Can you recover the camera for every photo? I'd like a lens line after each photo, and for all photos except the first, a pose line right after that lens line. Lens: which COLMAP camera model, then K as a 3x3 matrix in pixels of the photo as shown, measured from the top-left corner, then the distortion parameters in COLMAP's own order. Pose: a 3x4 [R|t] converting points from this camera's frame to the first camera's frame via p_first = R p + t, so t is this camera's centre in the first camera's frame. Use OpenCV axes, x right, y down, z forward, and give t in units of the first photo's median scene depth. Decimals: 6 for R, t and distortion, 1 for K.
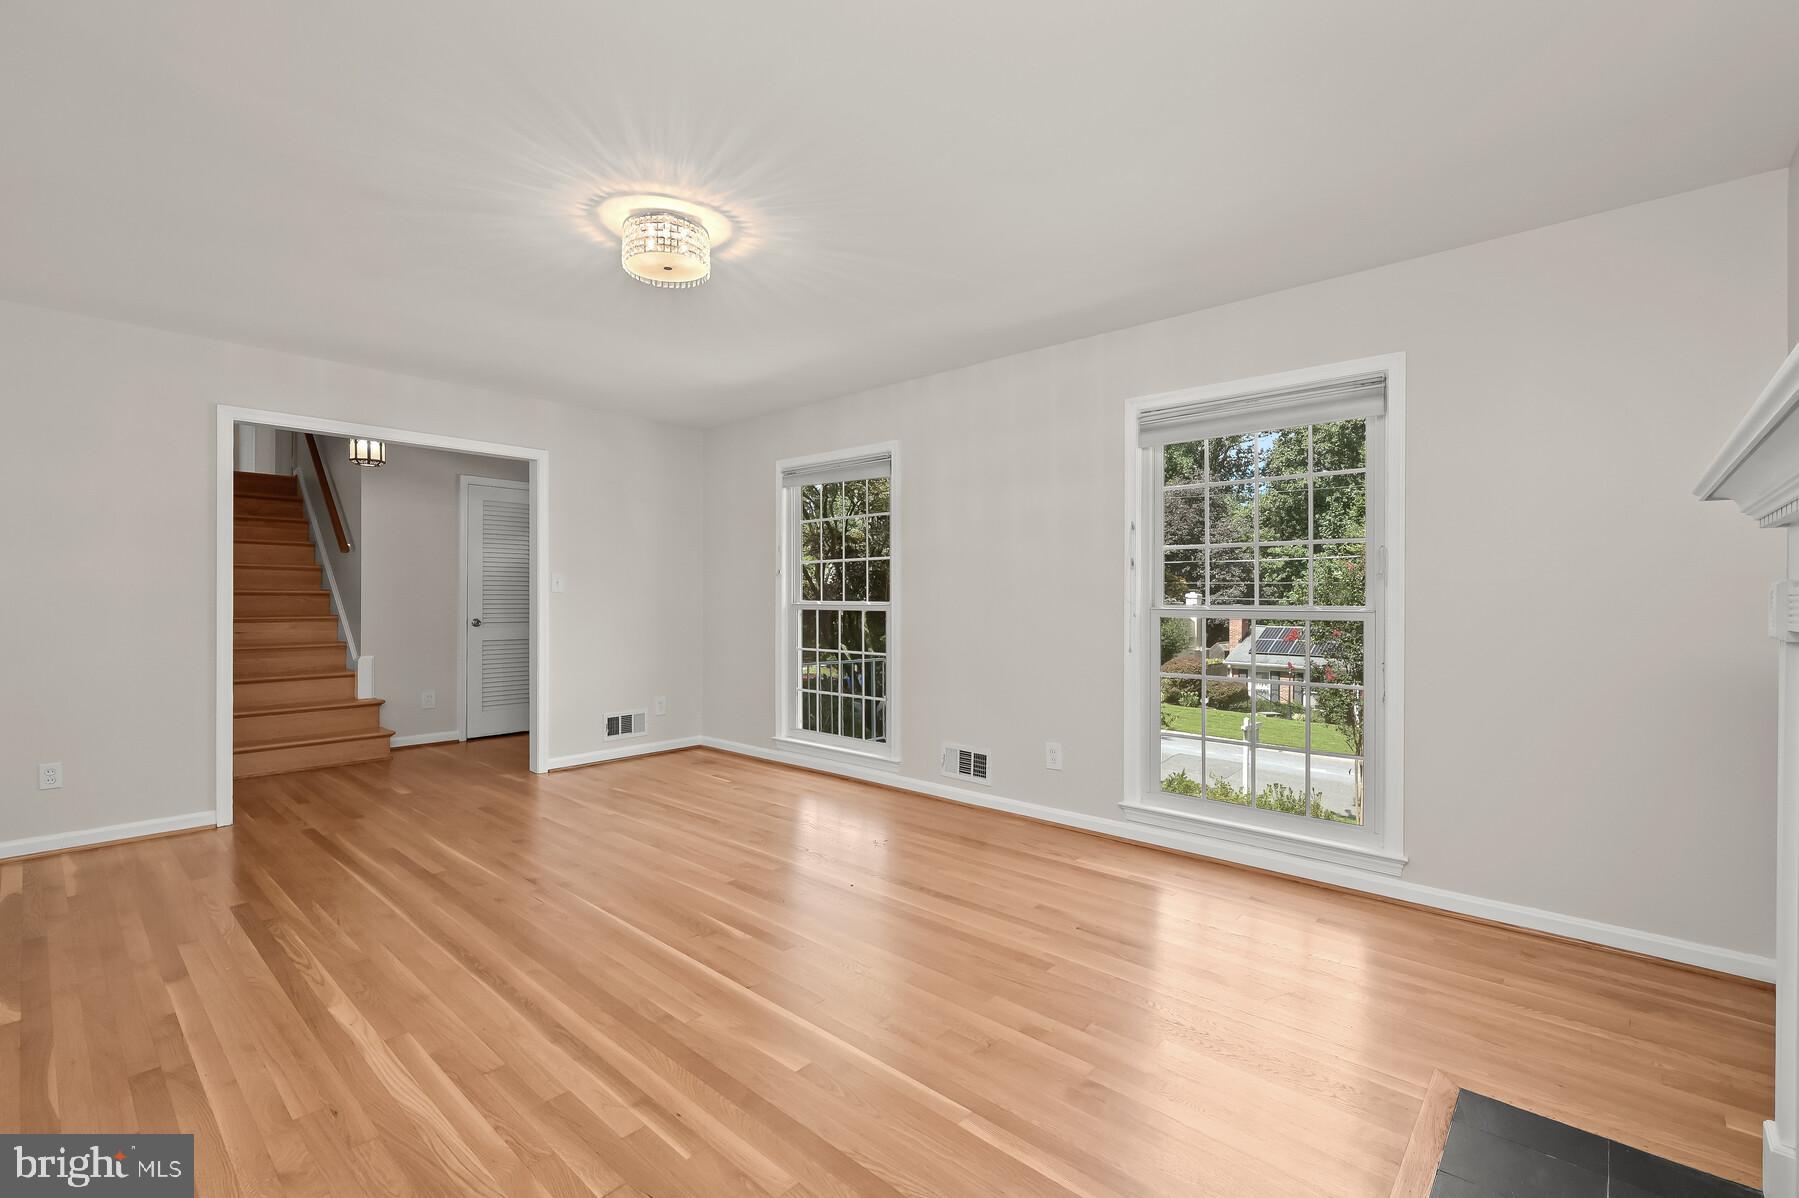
lens RADIAL K [[779.6, 0, 902.7], [0, 779.6, 600.3], [0, 0, 1]] dist [-0.001778, 0.000034]
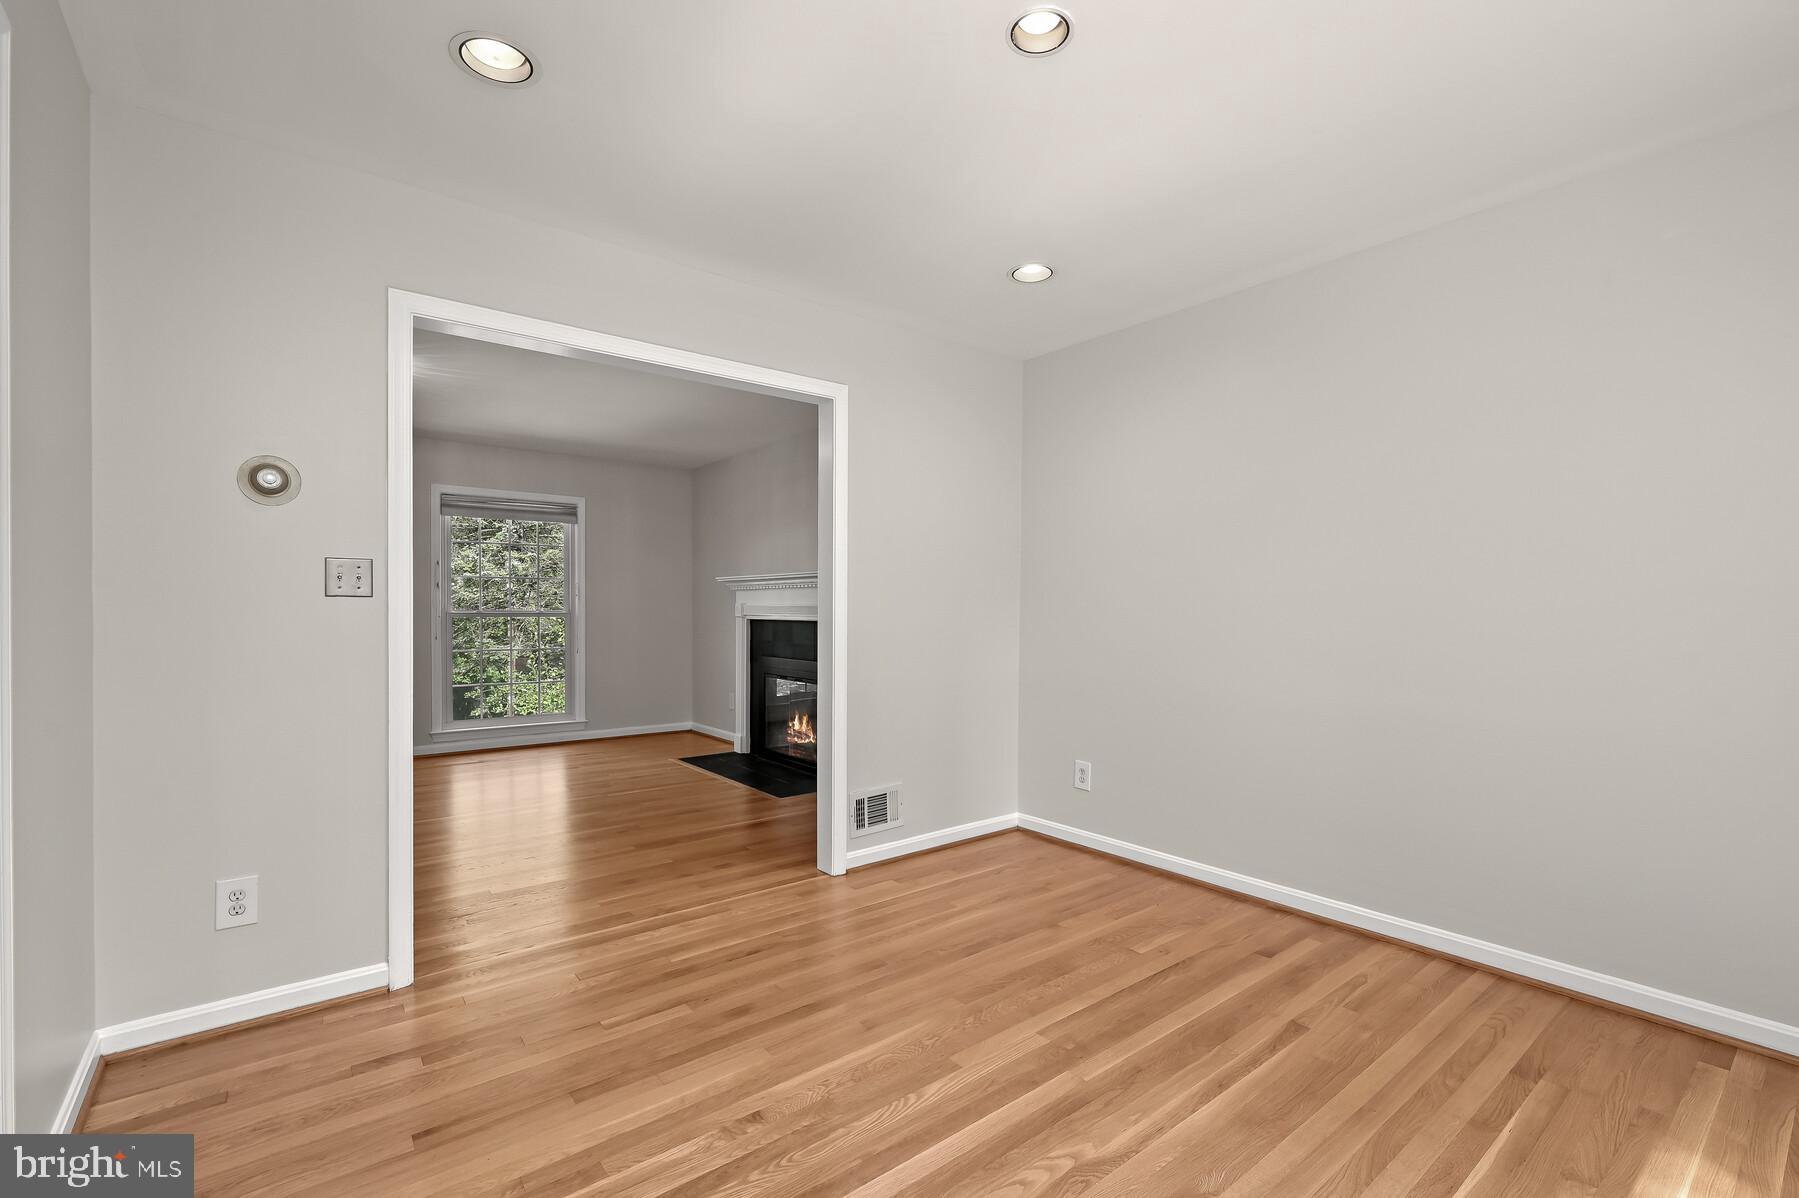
lens RADIAL K [[779.6, 0, 925.6], [0, 779.6, 605.9], [0, 0, 1]] dist [-0.001778, 0.000034]
pose [[0.133792, -0.008165, 0.990976, -1.334032], [-0.001088, 0.999964, 0.008386, -0.022137], [-0.991009, -0.002200, 0.133778, -0.265633]]
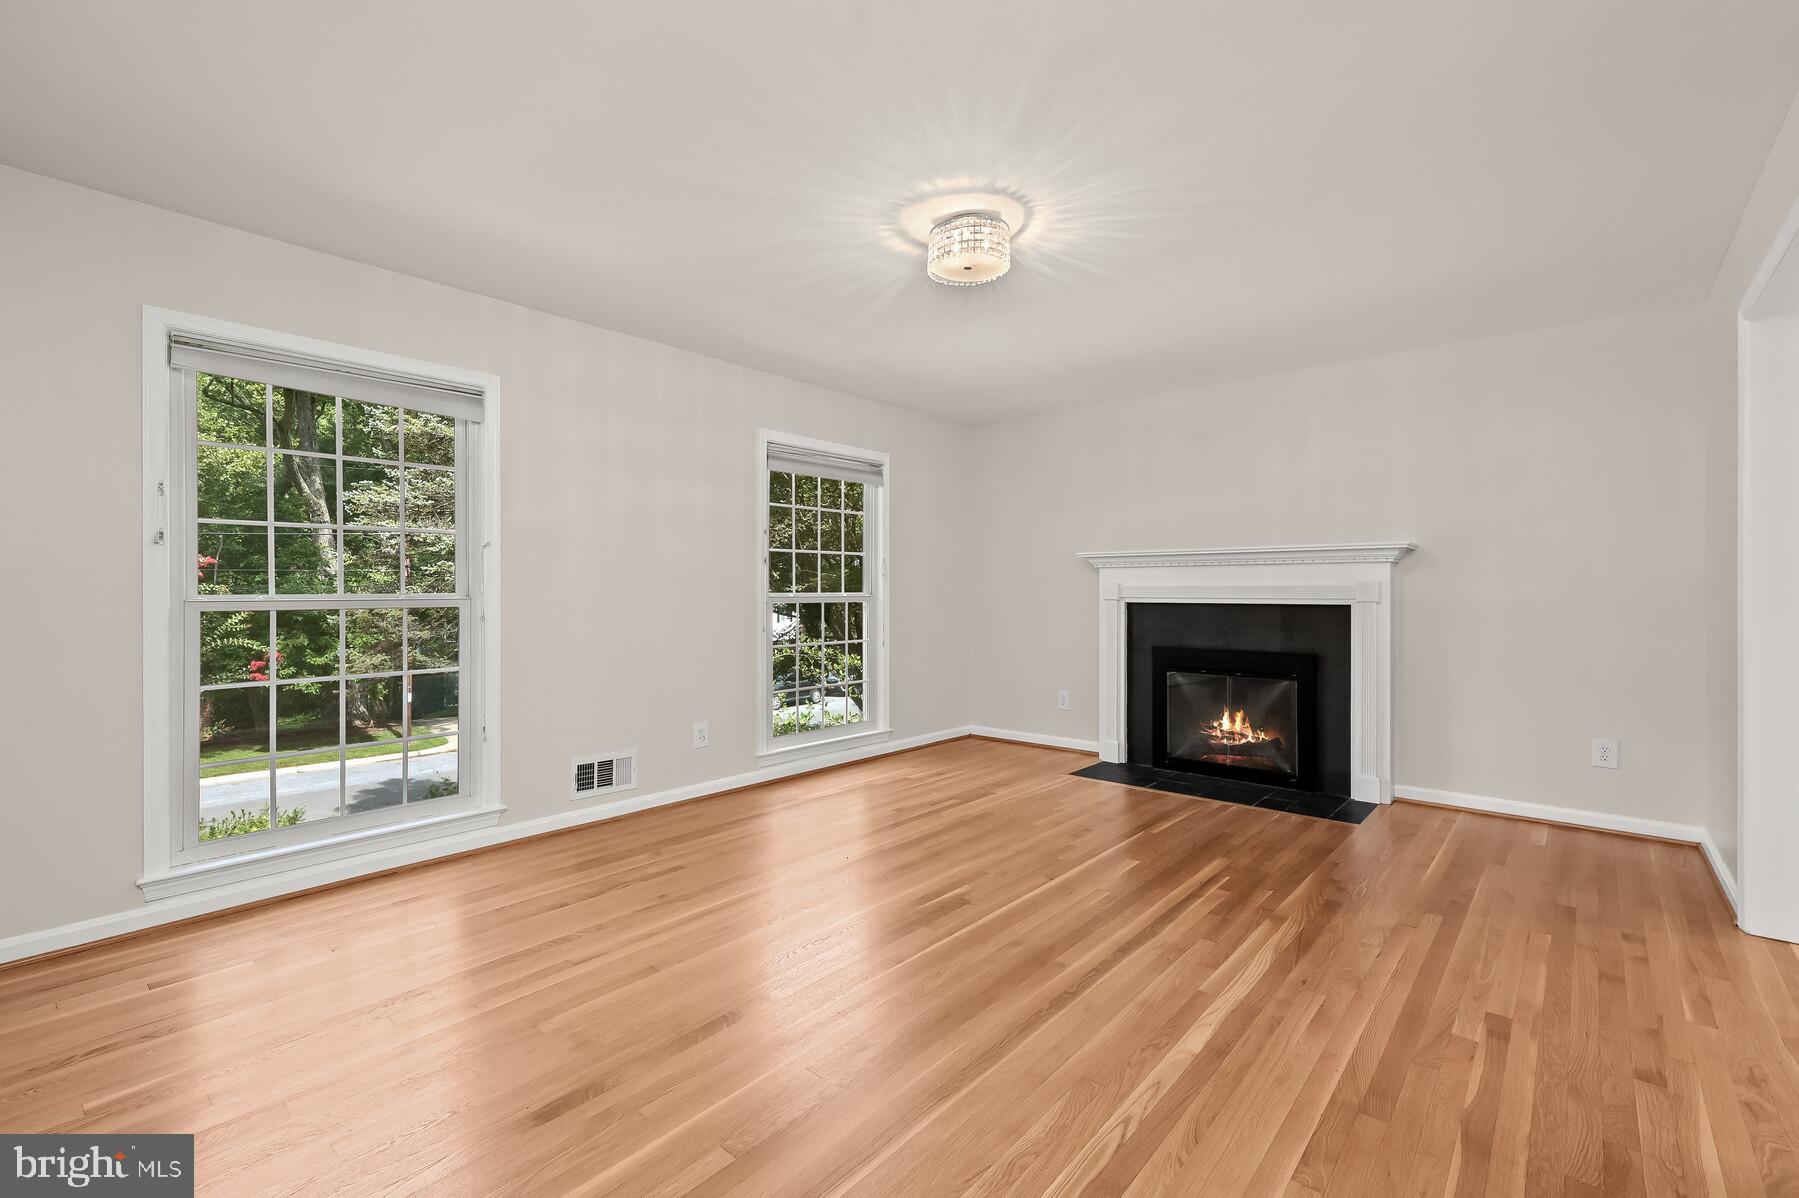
lens RADIAL K [[779.6, 0, 898.7], [0, 779.6, 589.7], [0, 0, 1]] dist [-0.001778, 0.000034]
pose [[-0.009961, -0.003722, 0.999943, -1.076691], [0.002378, 0.999990, 0.003746, -0.006048], [-0.999948, 0.002415, -0.009952, 0.894008]]
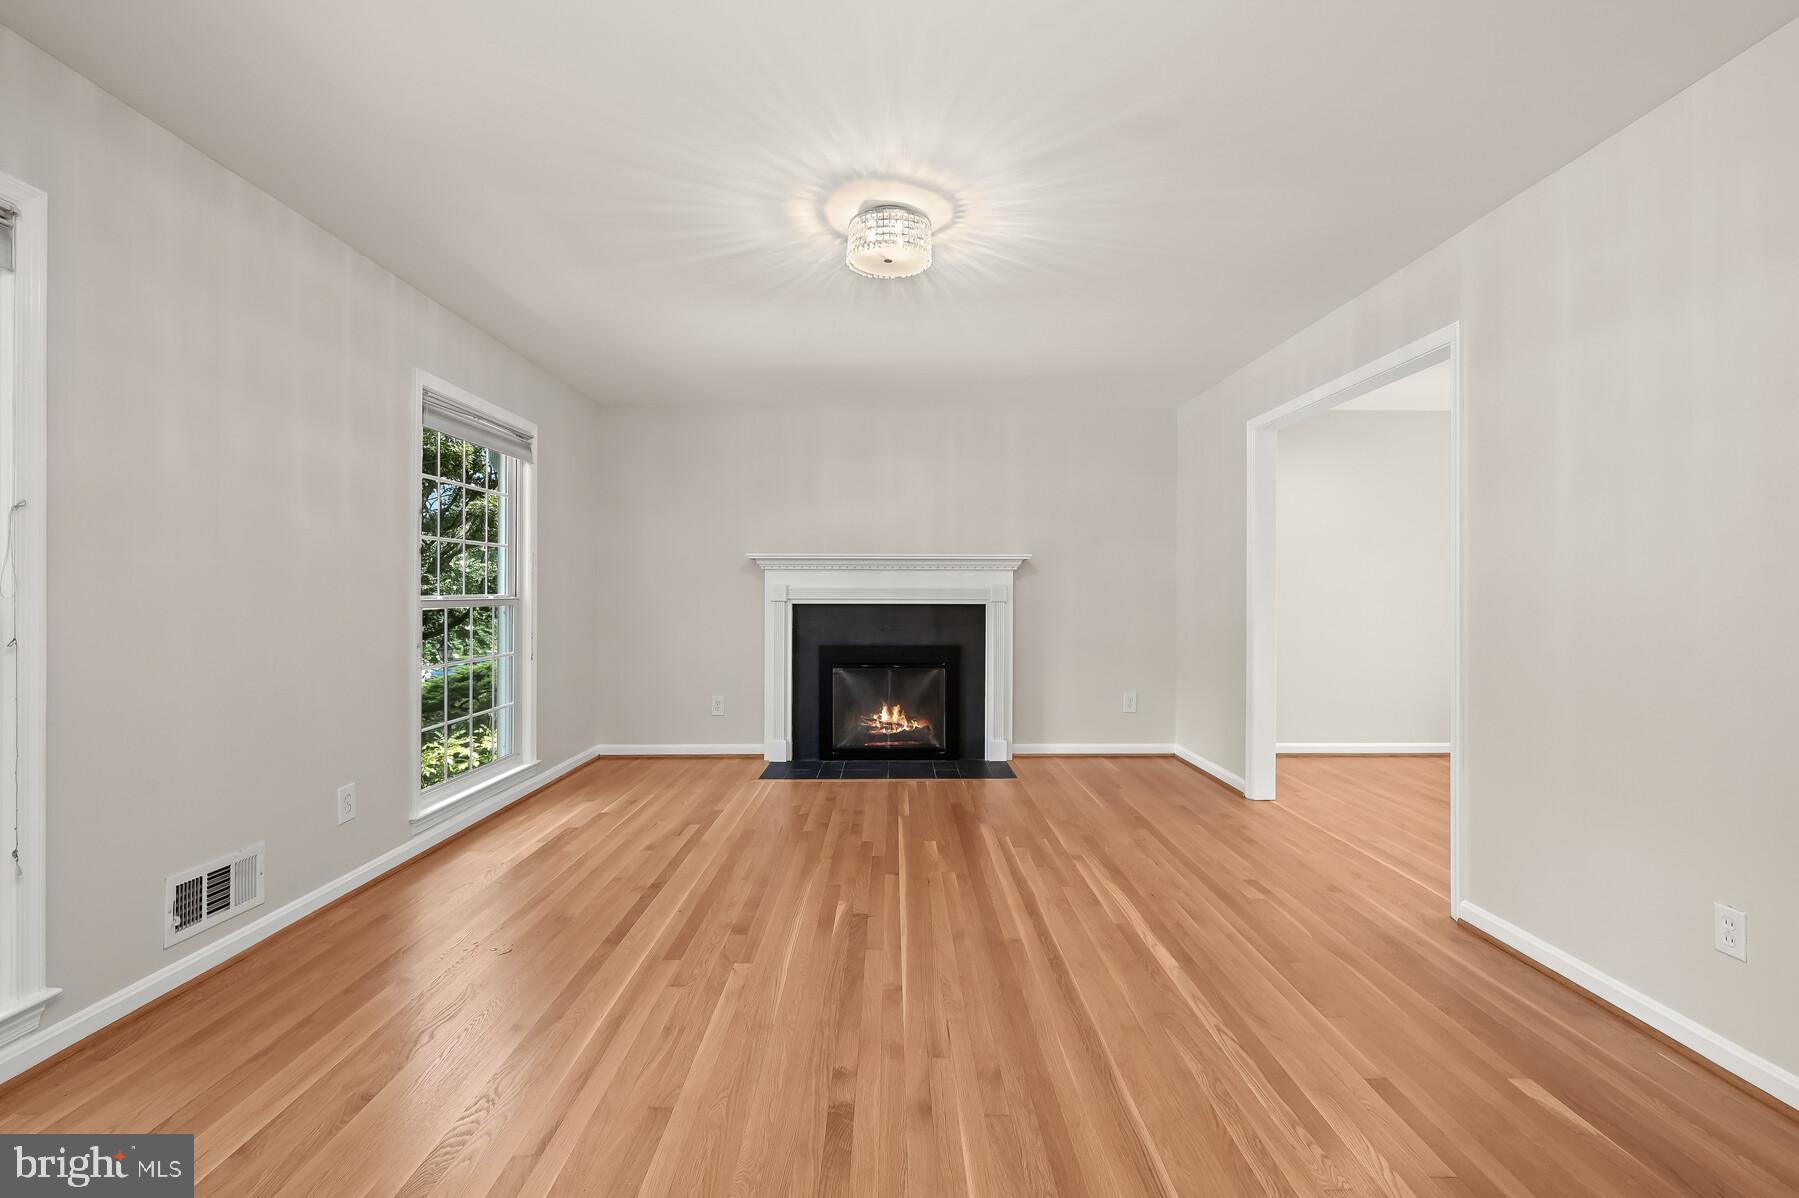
lens RADIAL K [[779.6, 0, 899.8], [0, 779.6, 589.5], [0, 0, 1]] dist [-0.001778, 0.000034]
pose [[-0.677258, -0.002192, 0.735743, -0.848710], [-0.002883, 0.999996, 0.000325, -0.004459], [-0.735740, -0.001901, -0.677261, 1.351569]]
